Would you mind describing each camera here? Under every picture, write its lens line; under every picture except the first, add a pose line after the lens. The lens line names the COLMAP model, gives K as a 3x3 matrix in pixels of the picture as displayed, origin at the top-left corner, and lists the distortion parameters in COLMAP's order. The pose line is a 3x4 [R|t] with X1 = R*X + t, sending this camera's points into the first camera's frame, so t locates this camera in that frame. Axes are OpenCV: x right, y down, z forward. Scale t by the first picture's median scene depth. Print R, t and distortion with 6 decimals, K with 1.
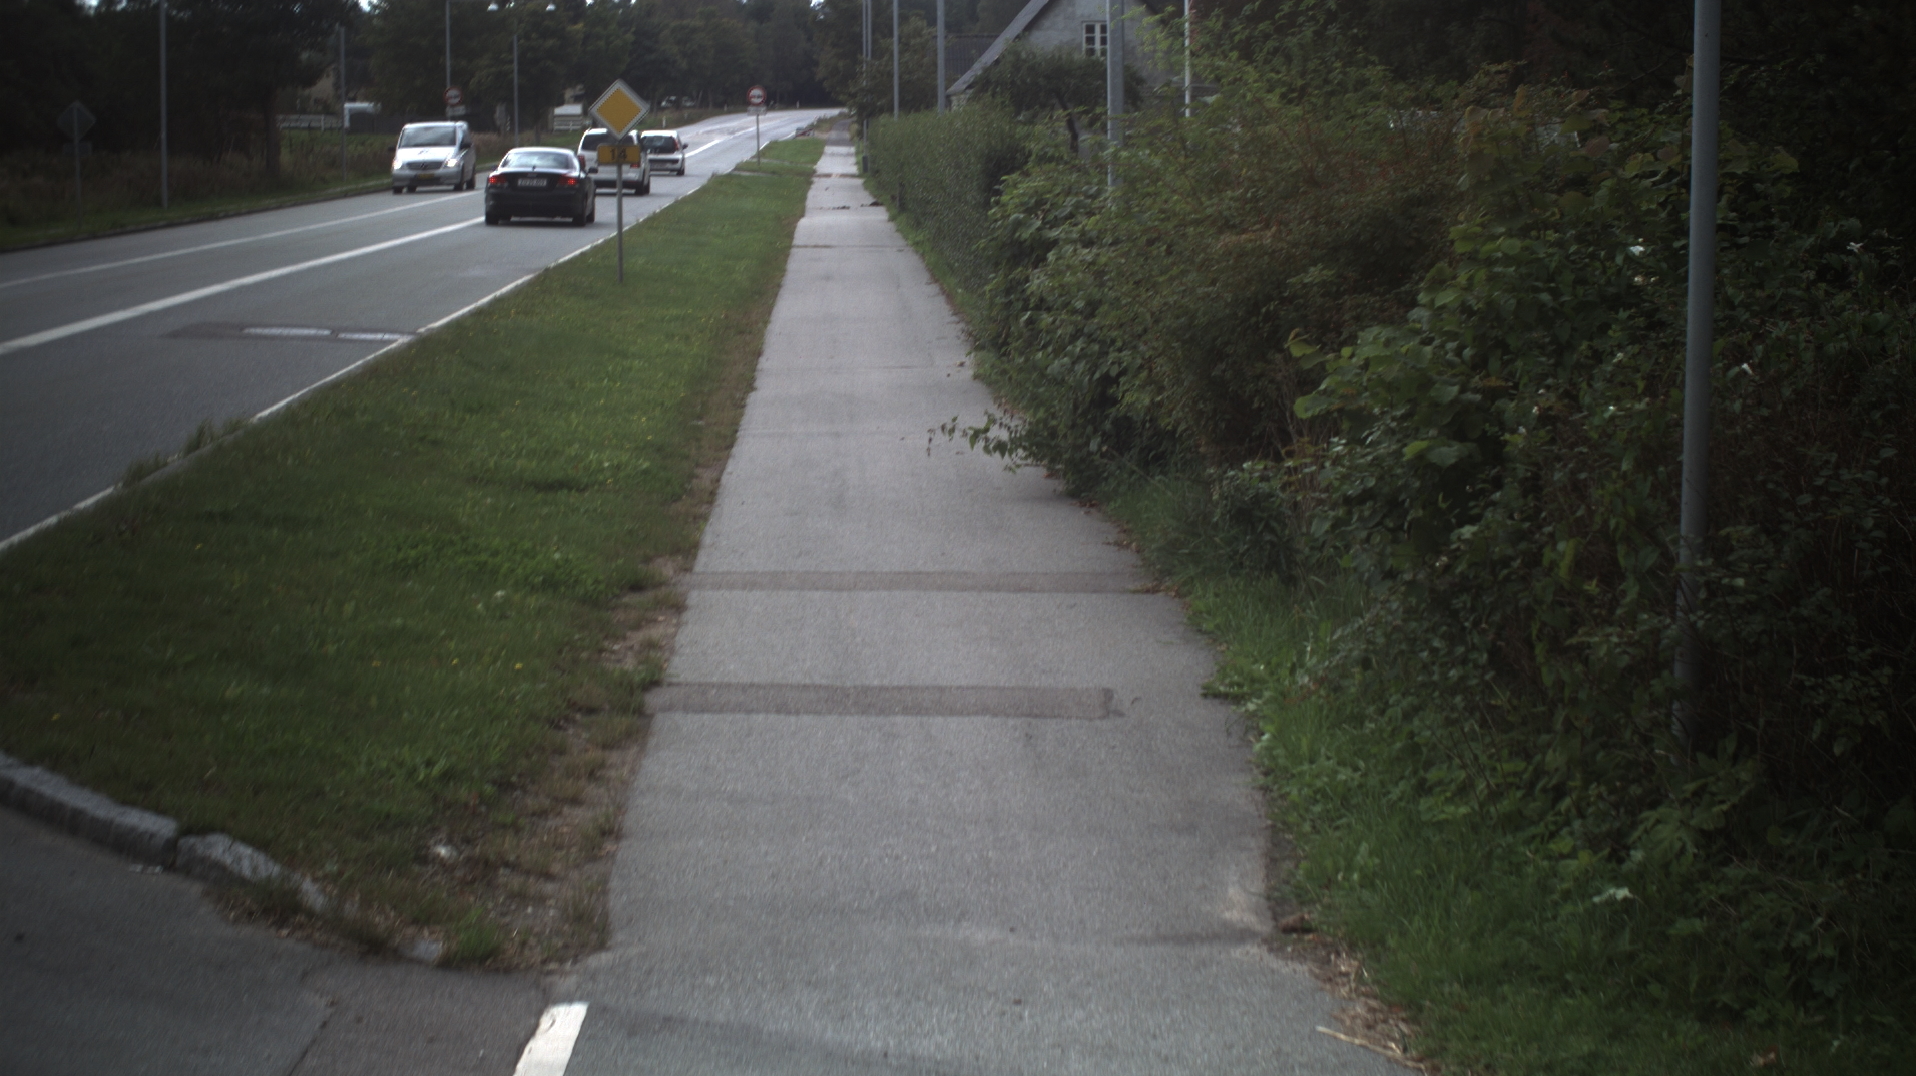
lens RADIAL K [[3575.3, 0, 958.0], [0, 3575.3, 538.0], [0, 0, 1]] dist [-0.296445, 0.323287]
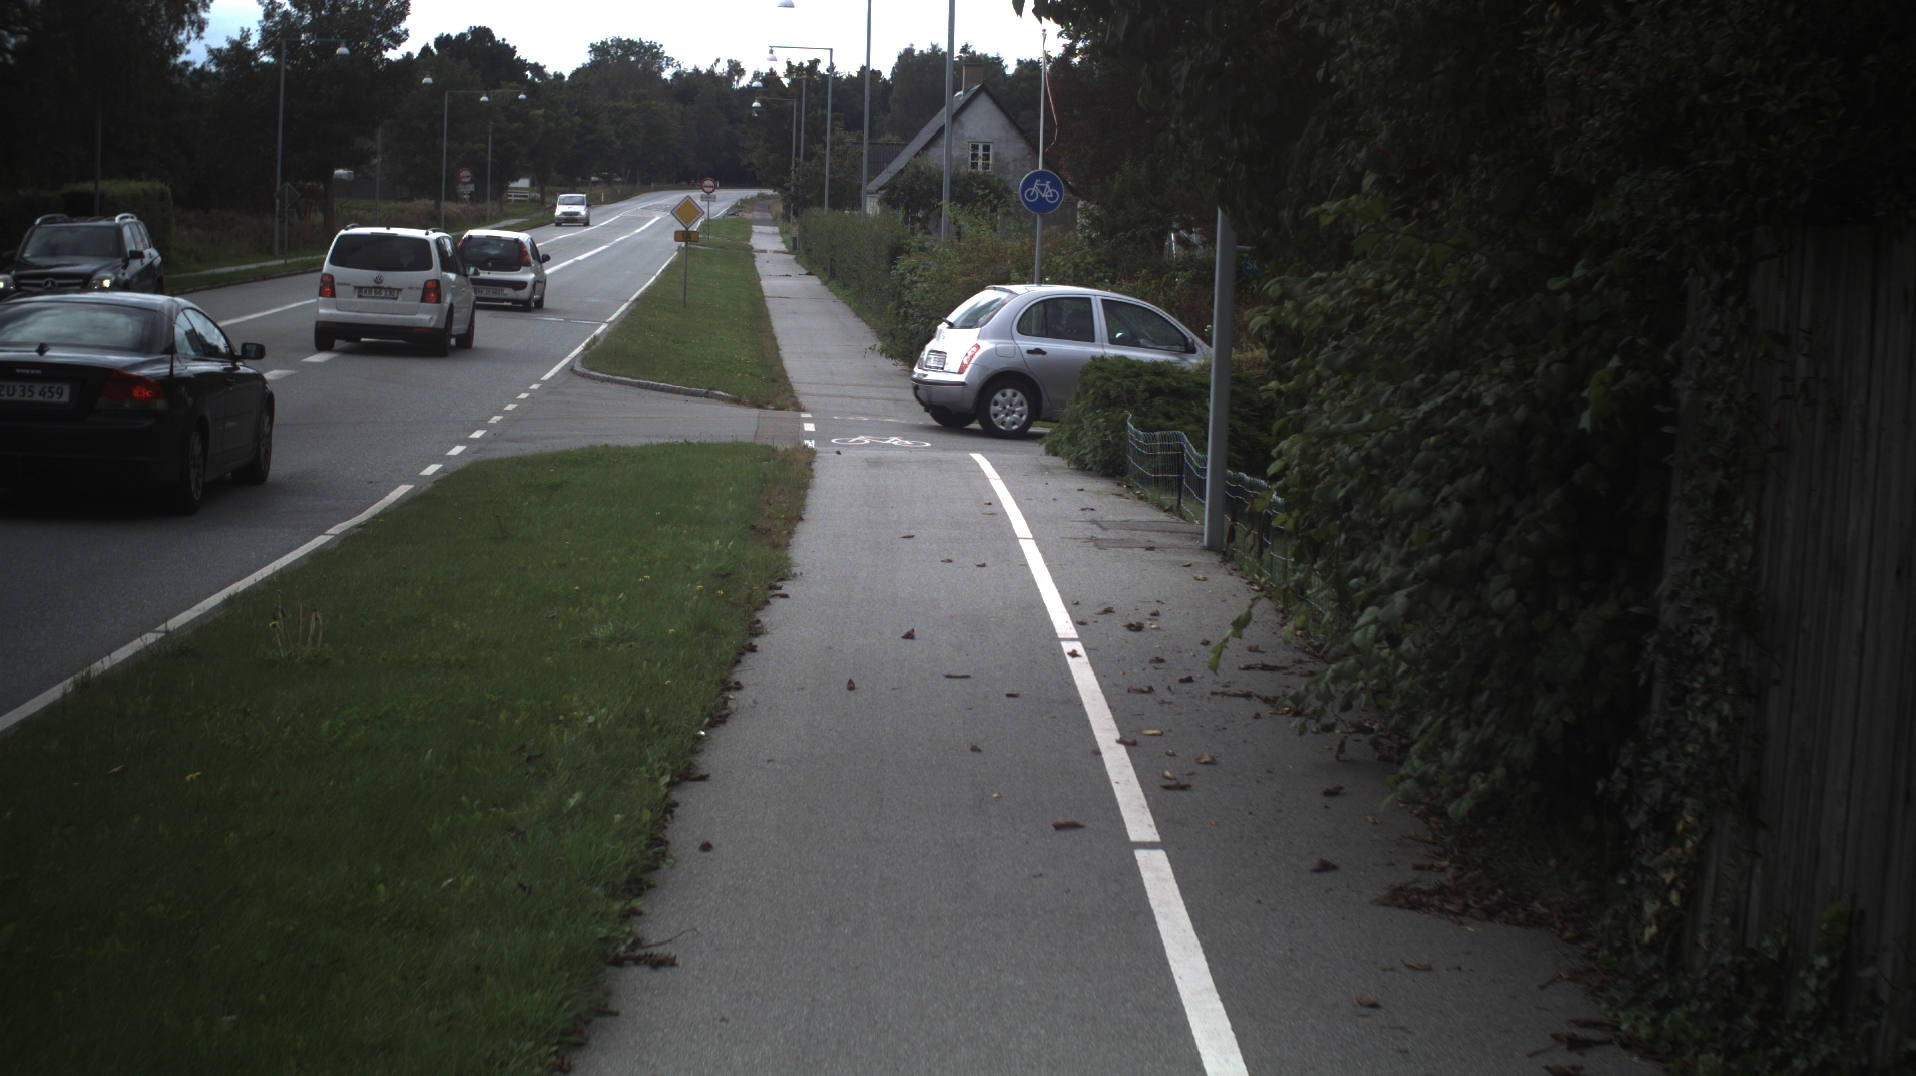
lens RADIAL K [[3575.3, 0, 958.0], [0, 3575.3, 538.0], [0, 0, 1]] dist [-0.296445, 0.323287]
pose [[0.998860, 0.037534, 0.029504, -0.005275], [-0.036852, 0.999048, -0.023359, 0.074181], [-0.030353, 0.022245, 0.999292, -0.728022]]
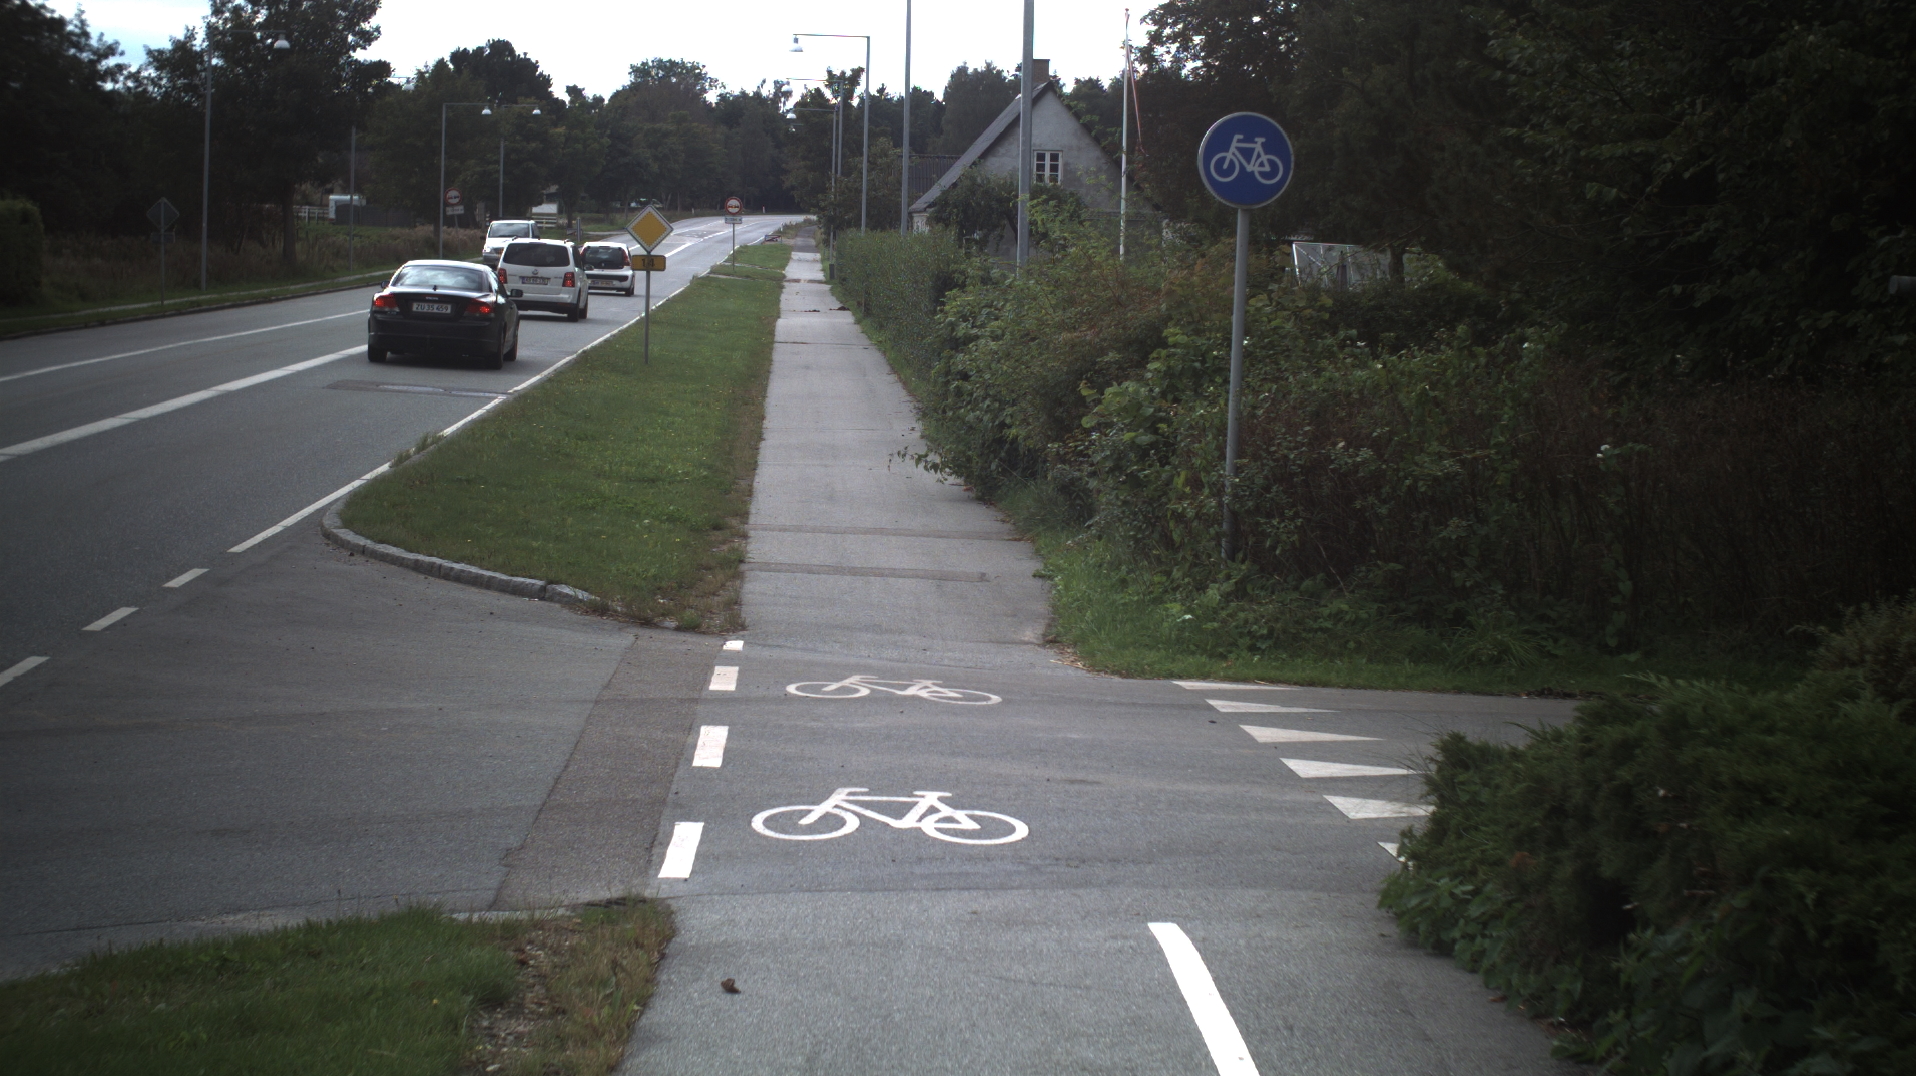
lens RADIAL K [[3575.3, 0, 958.0], [0, 3575.3, 538.0], [0, 0, 1]] dist [-0.296445, 0.323287]
pose [[0.999395, 0.032040, 0.013511, 0.000800], [-0.031618, 0.999038, -0.030393, 0.022957], [-0.014472, 0.029948, 0.999447, -0.244179]]
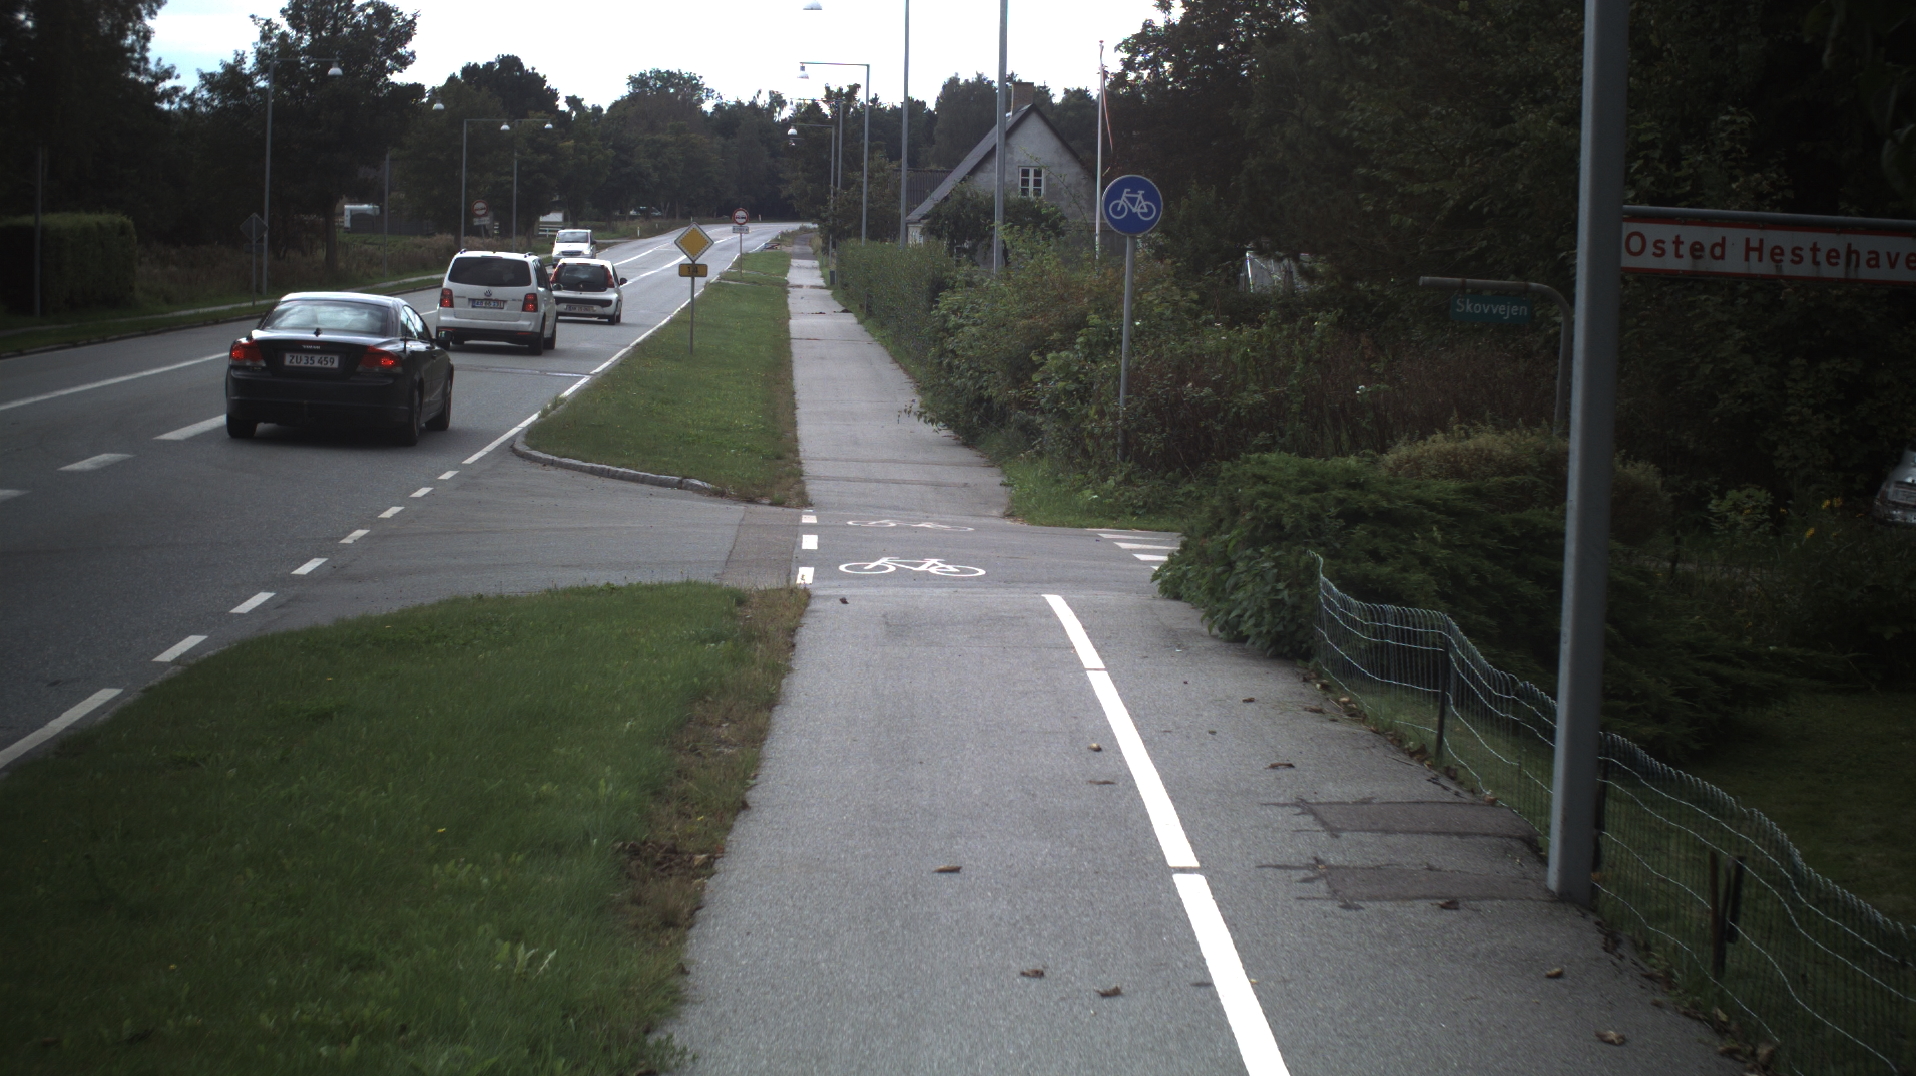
lens RADIAL K [[3575.3, 0, 958.0], [0, 3575.3, 538.0], [0, 0, 1]] dist [-0.296445, 0.323287]
pose [[0.999402, 0.030853, 0.015641, -0.001598], [-0.030337, 0.999020, -0.032224, 0.048688], [-0.016619, 0.031730, 0.999358, -0.486282]]
